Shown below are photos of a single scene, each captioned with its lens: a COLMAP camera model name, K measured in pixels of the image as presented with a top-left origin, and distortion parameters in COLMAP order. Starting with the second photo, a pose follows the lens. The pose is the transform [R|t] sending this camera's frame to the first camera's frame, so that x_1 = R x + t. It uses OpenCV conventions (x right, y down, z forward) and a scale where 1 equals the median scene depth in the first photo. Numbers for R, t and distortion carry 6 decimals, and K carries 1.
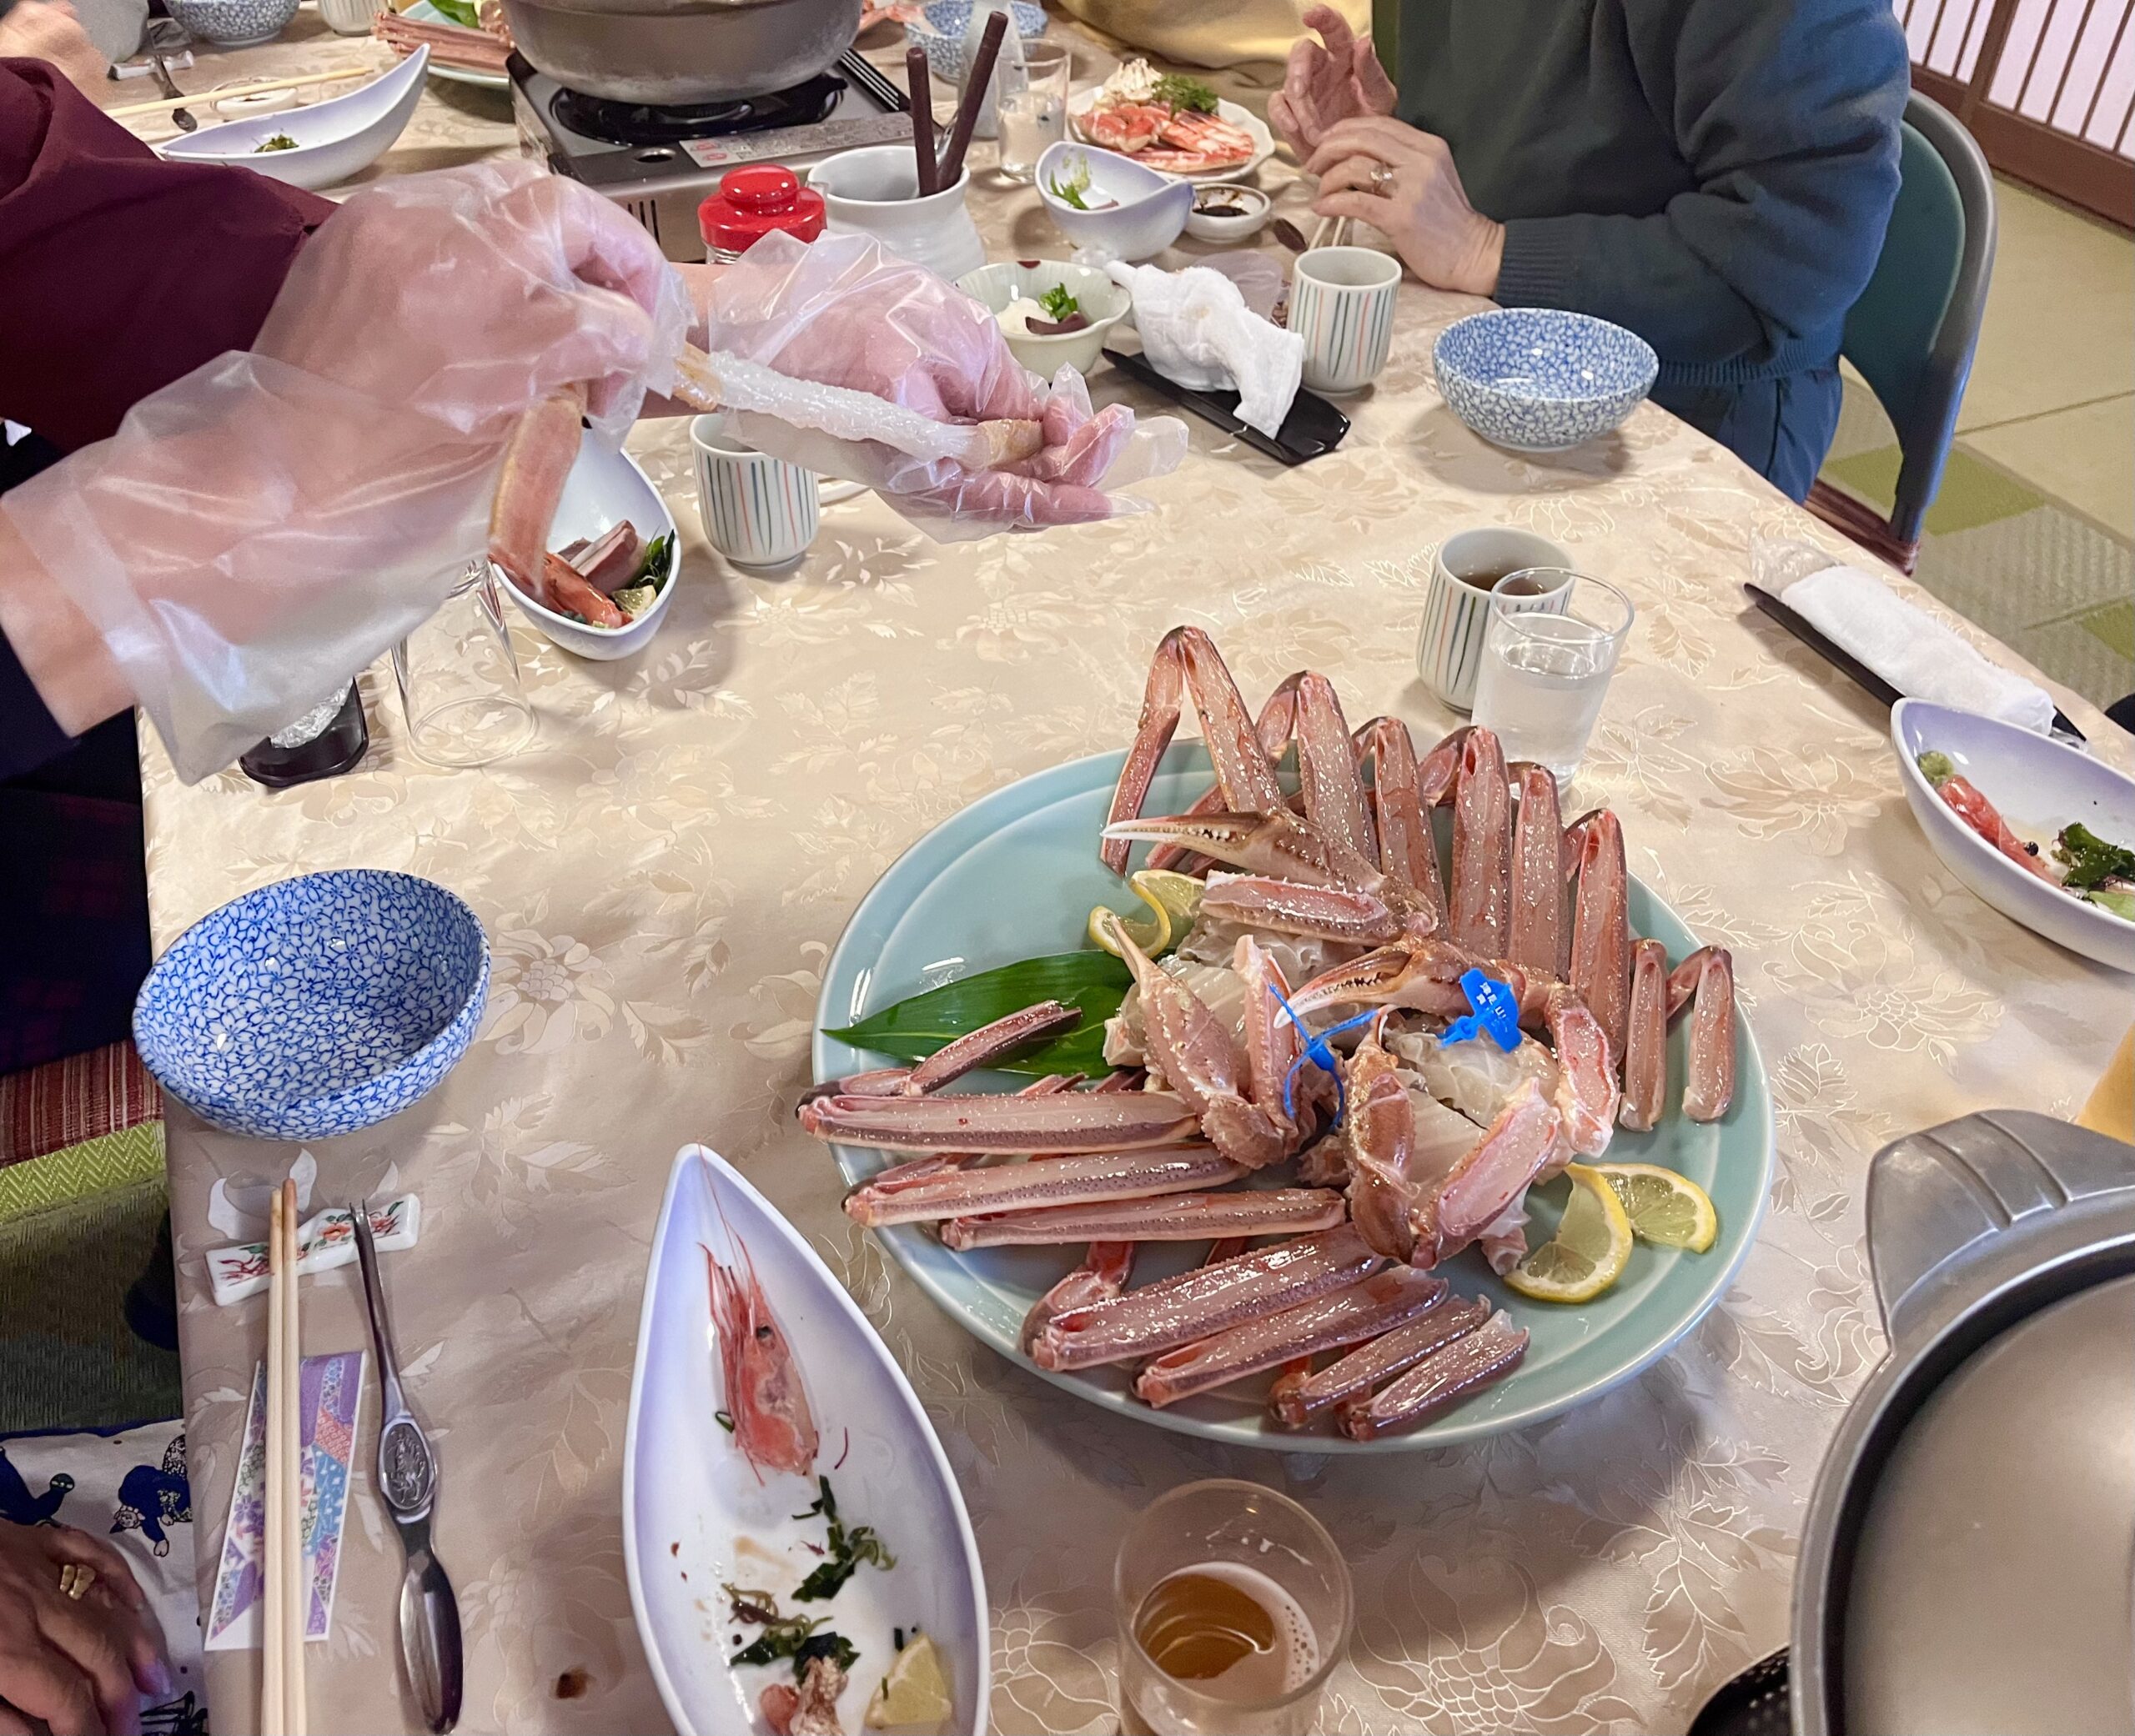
lens RADIAL K [[1398.9, 0, 1064.4], [0, 1398.9, 808.9], [0, 0, 1]] dist [0.046970, -0.091890]
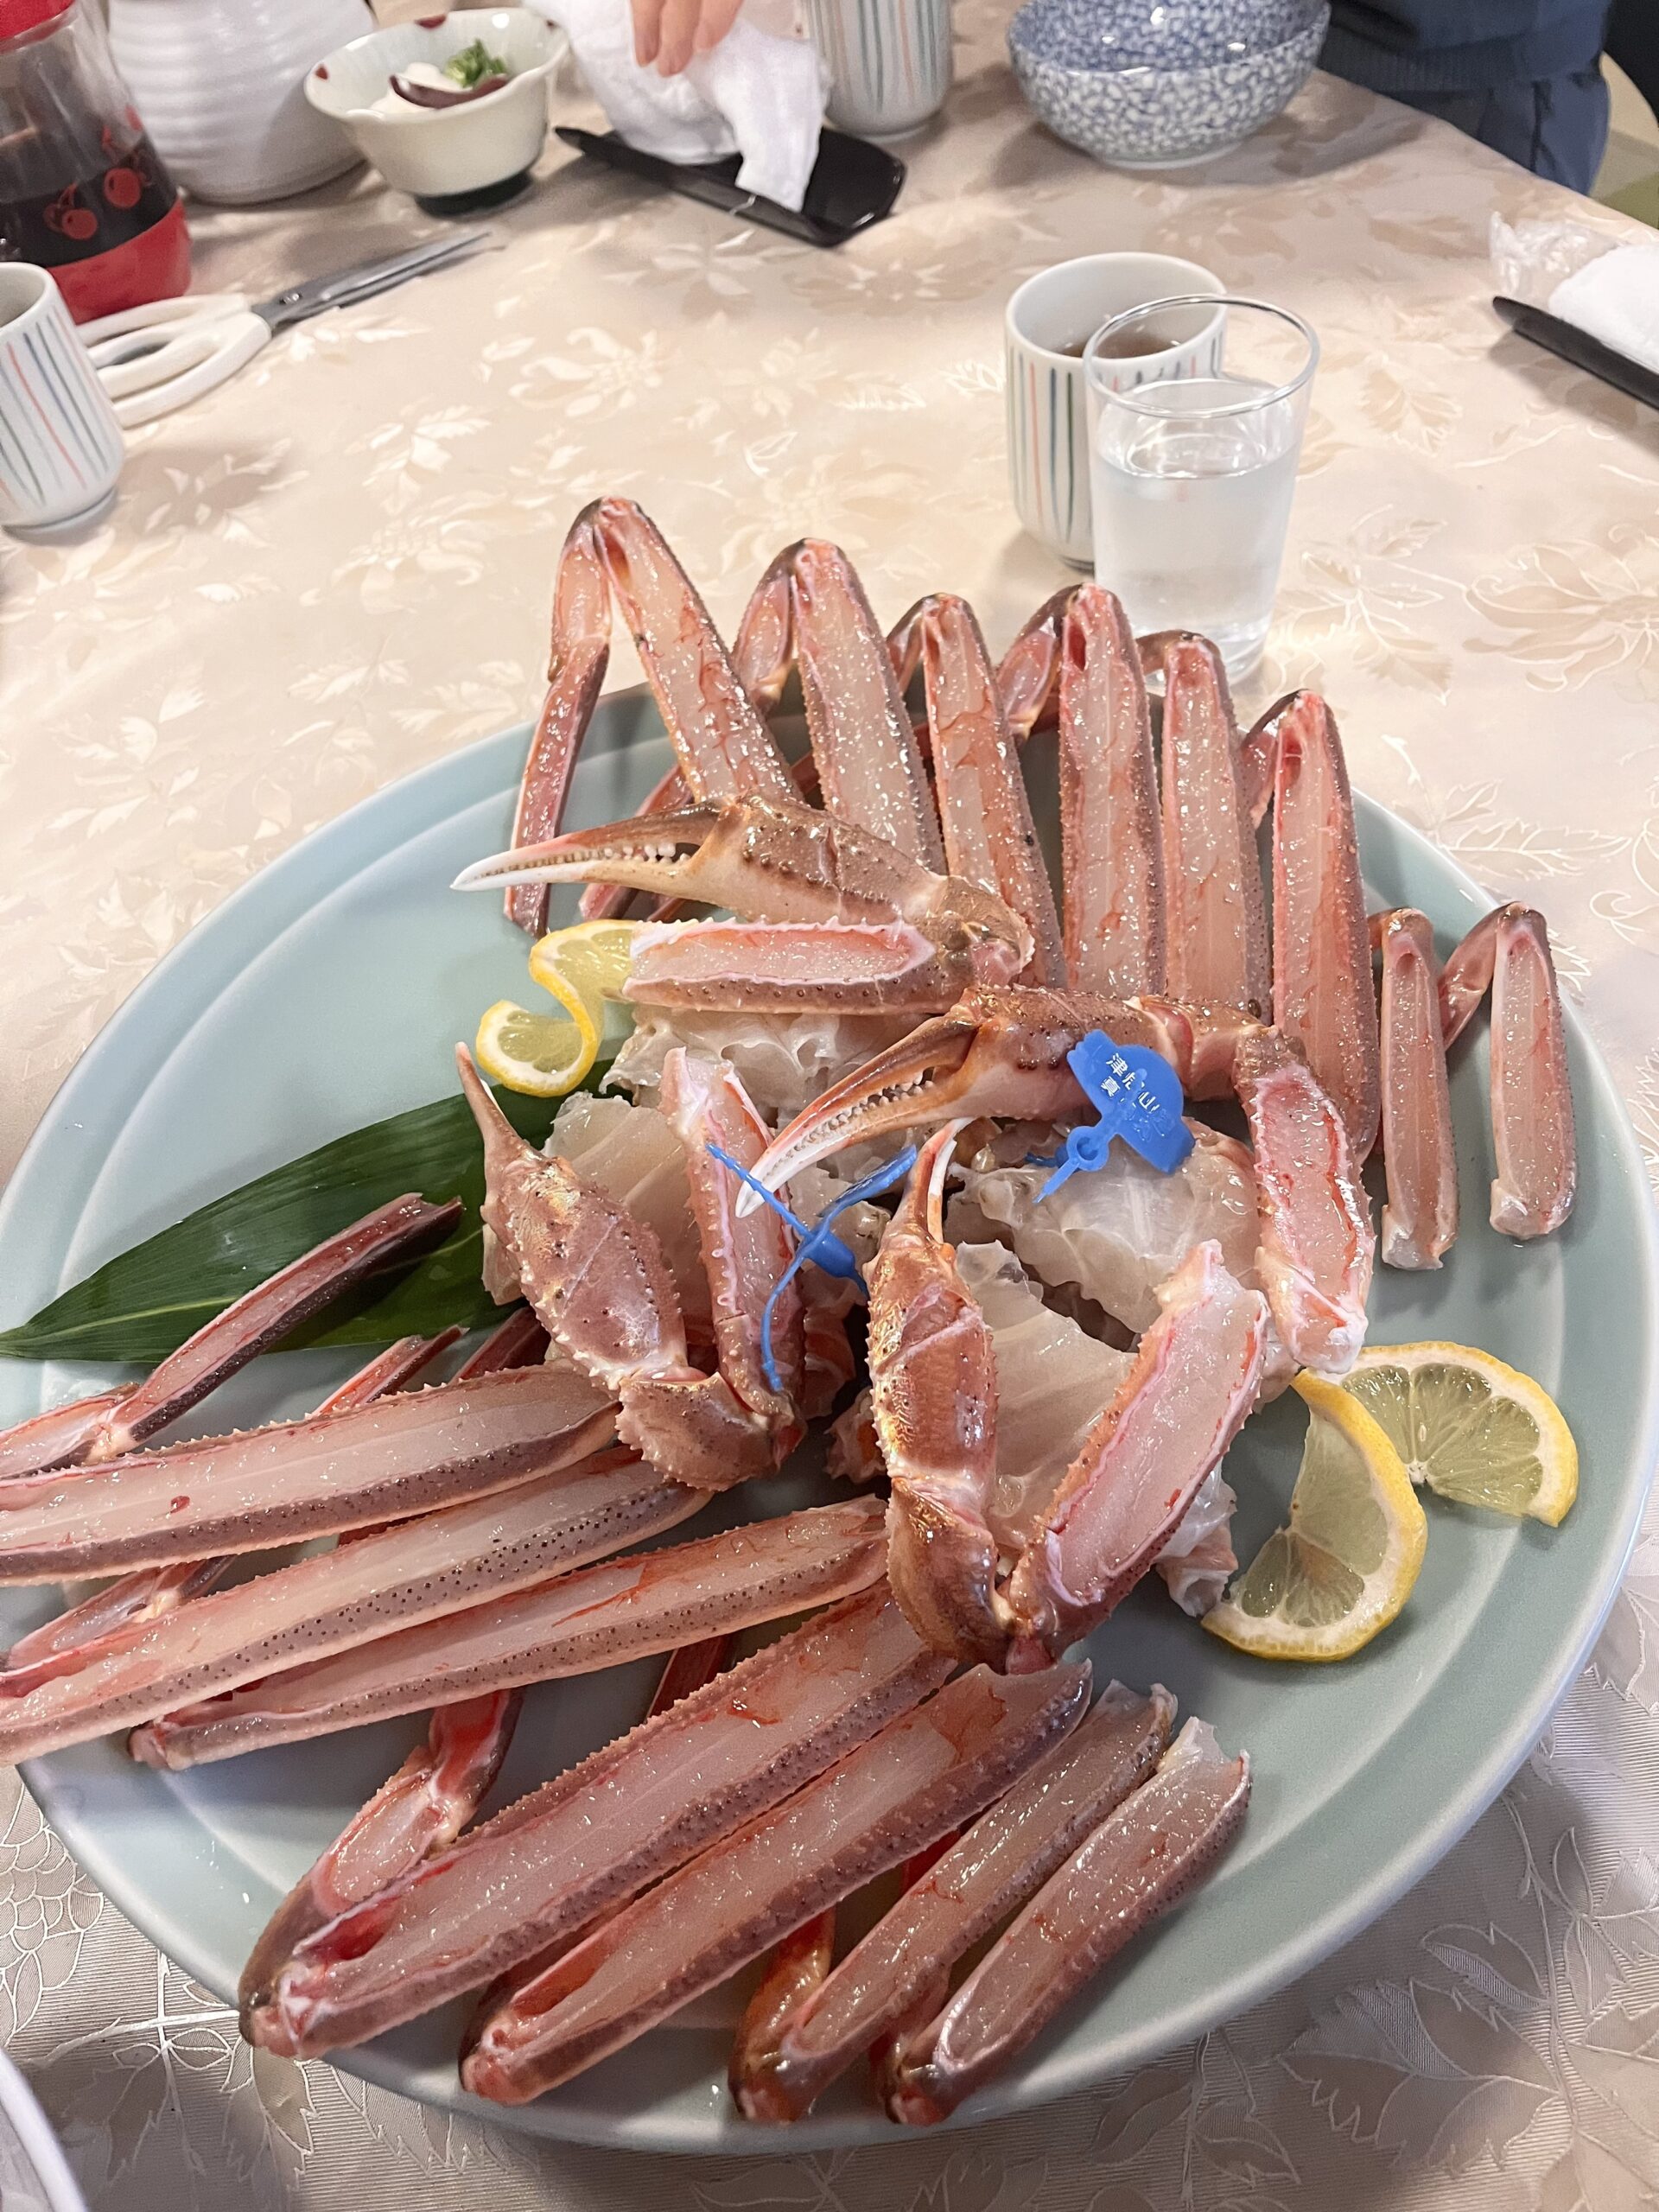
lens RADIAL K [[1667.9, 0, 833.4], [0, 1667.9, 1044.9], [0, 0, 1]] dist [0.064735, -0.128739]
pose [[0.982824, -0.180759, 0.037191, 0.144421], [0.172412, 0.971236, 0.164241, -0.005003], [-0.065810, -0.155008, 0.985719, 0.314545]]
